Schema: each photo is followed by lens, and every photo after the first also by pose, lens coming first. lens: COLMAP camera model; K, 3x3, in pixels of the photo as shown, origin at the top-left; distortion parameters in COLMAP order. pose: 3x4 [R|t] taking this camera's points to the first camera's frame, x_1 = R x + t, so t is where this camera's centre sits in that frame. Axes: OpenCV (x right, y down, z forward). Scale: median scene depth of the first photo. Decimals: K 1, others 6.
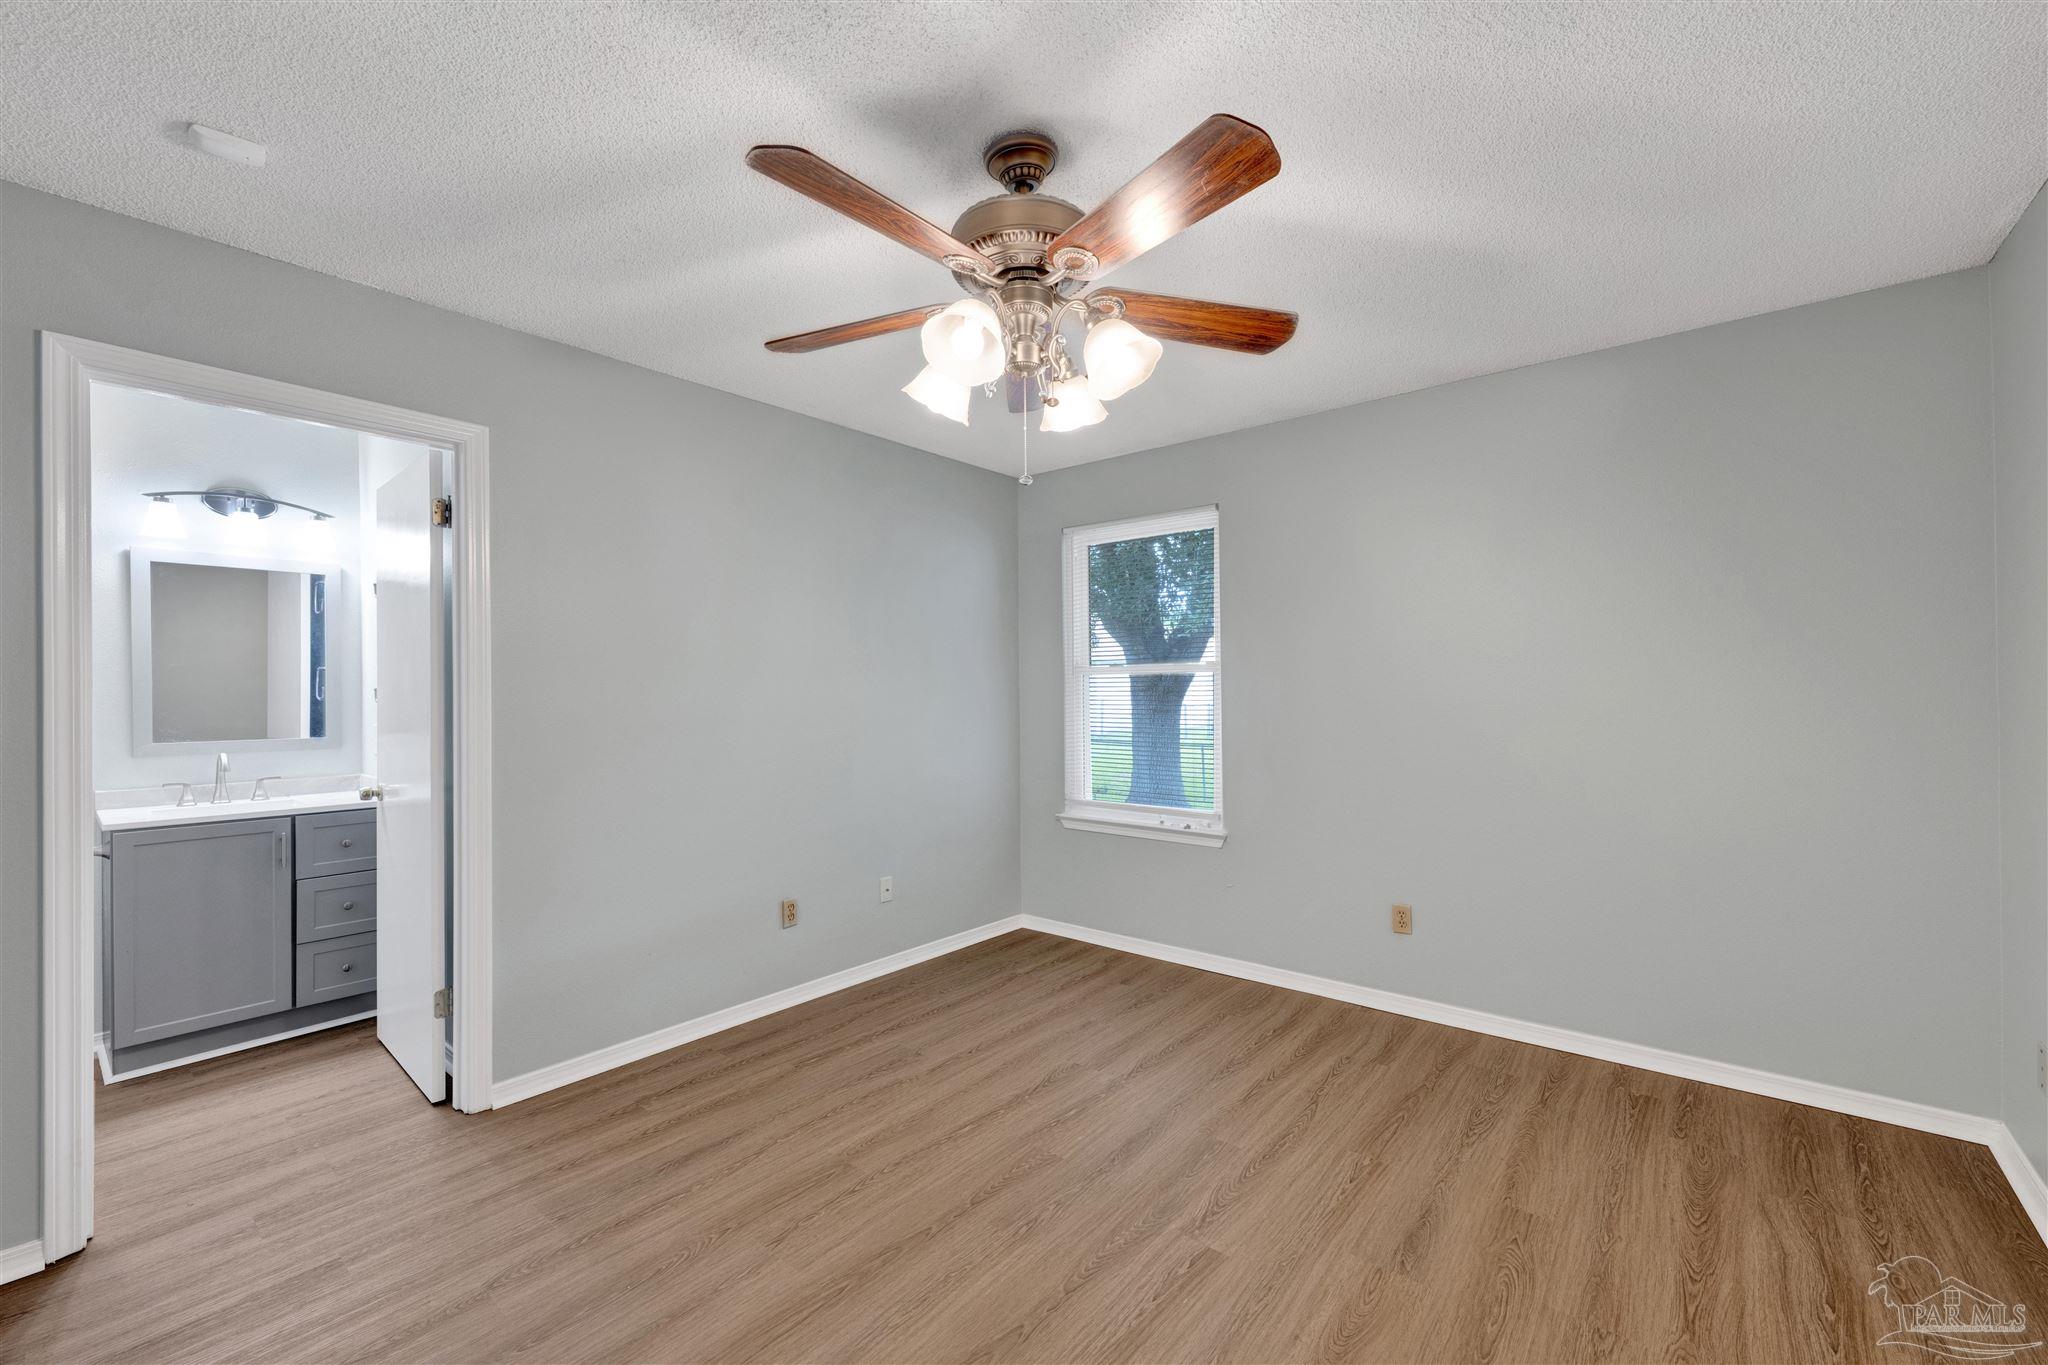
lens RADIAL K [[831.5, 0, 1027.0], [0, 831.5, 682.2], [0, 0, 1]] dist [0.016793, -0.000009]
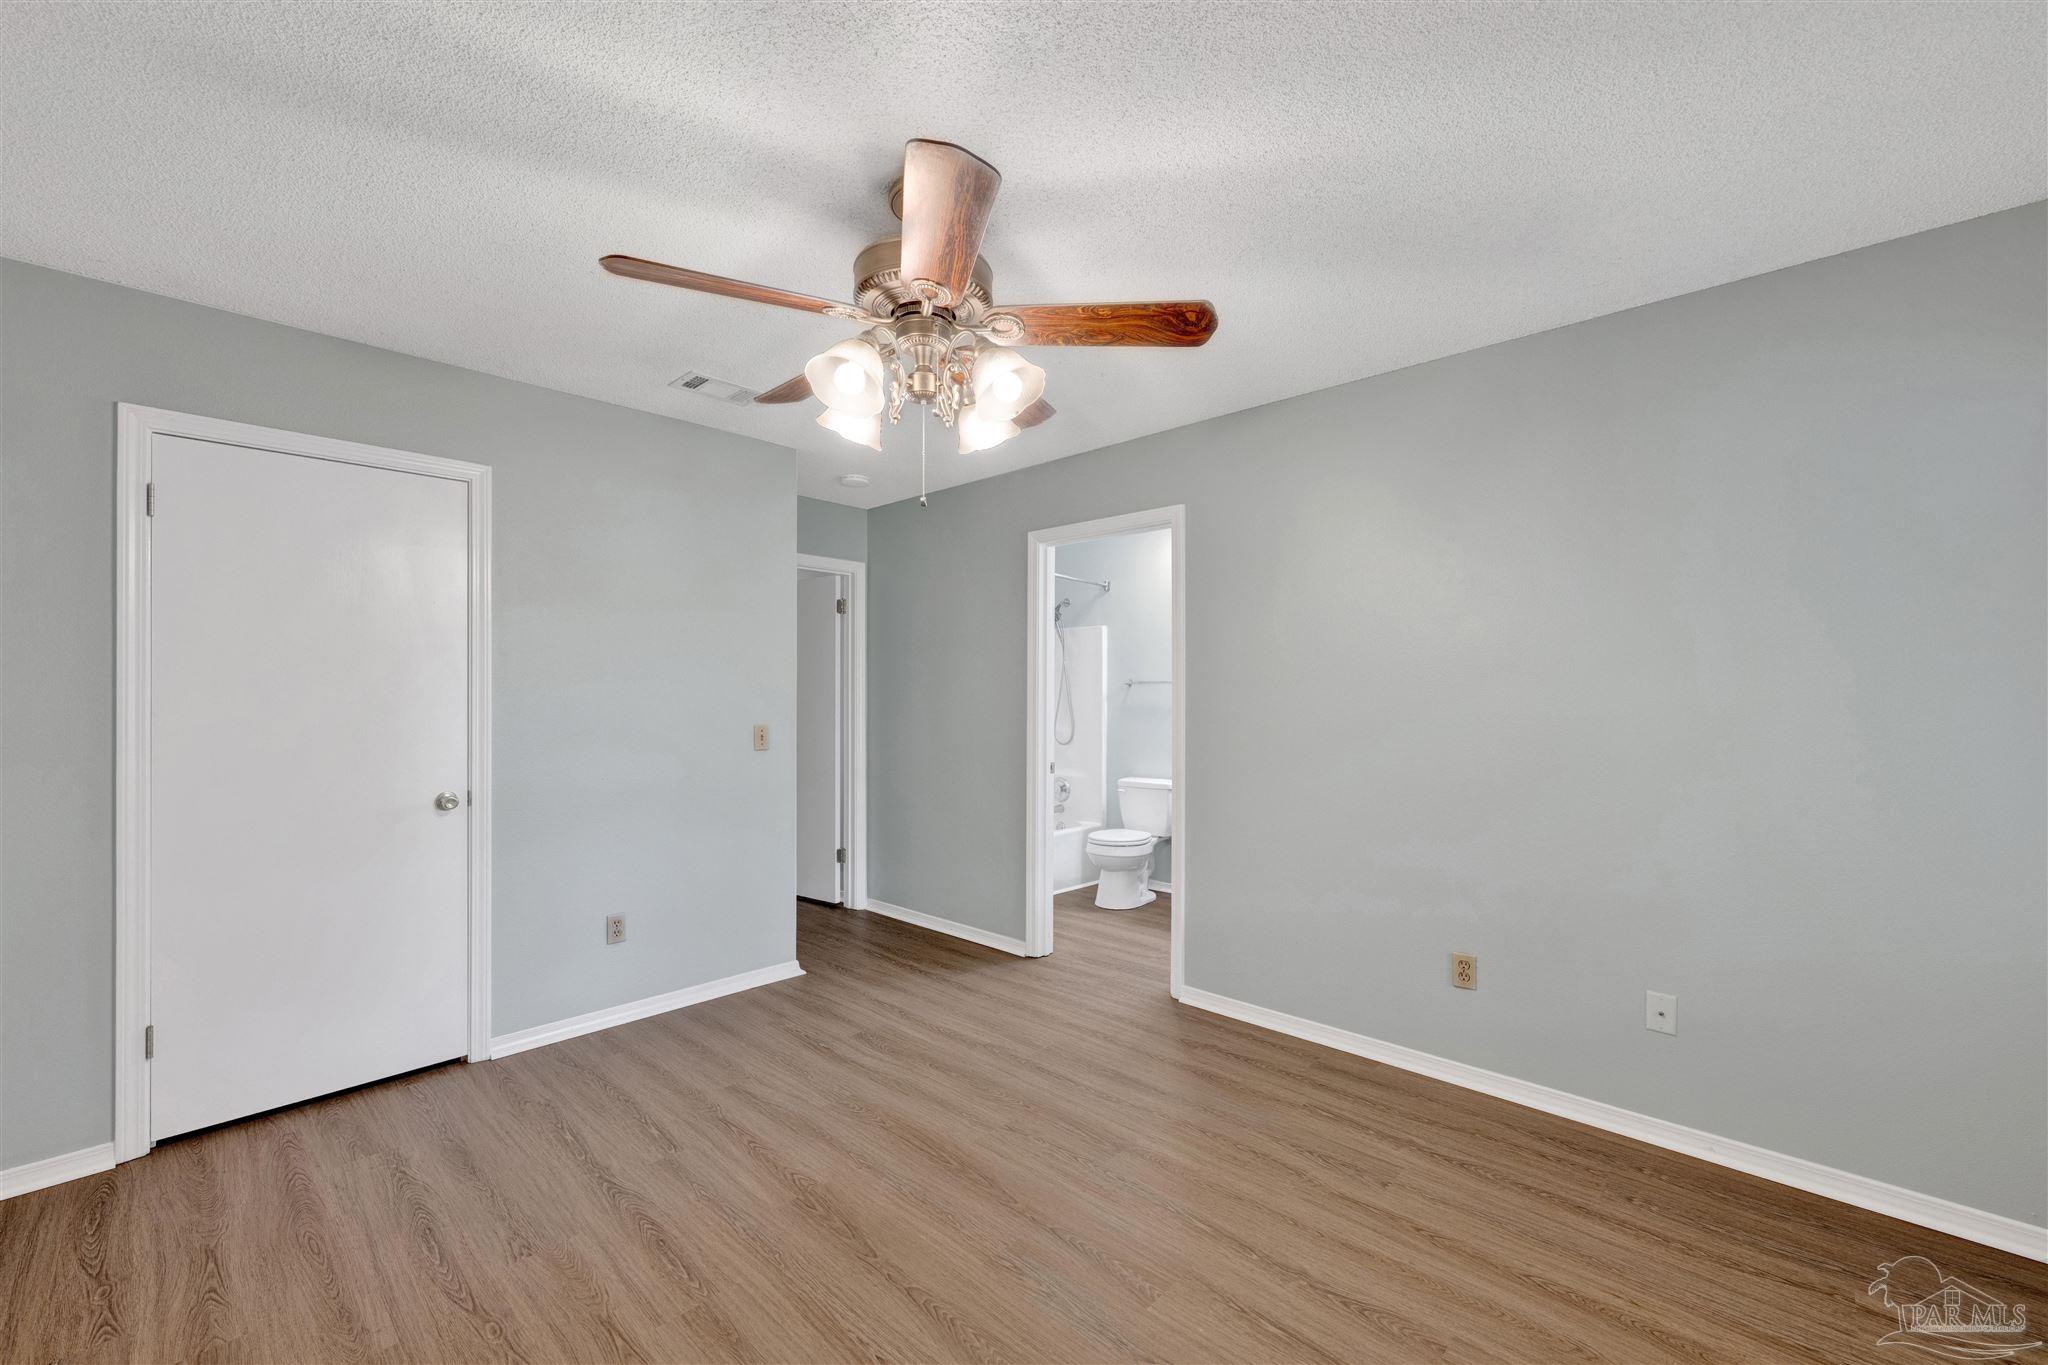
lens RADIAL K [[831.5, 0, 1035.9], [0, 831.5, 684.0], [0, 0, 1]] dist [0.016793, -0.000009]
pose [[-0.055955, -0.008244, -0.998399, 0.676190], [0.013823, 0.999864, -0.009031, -0.000443], [0.998338, -0.014306, -0.055834, 0.774571]]
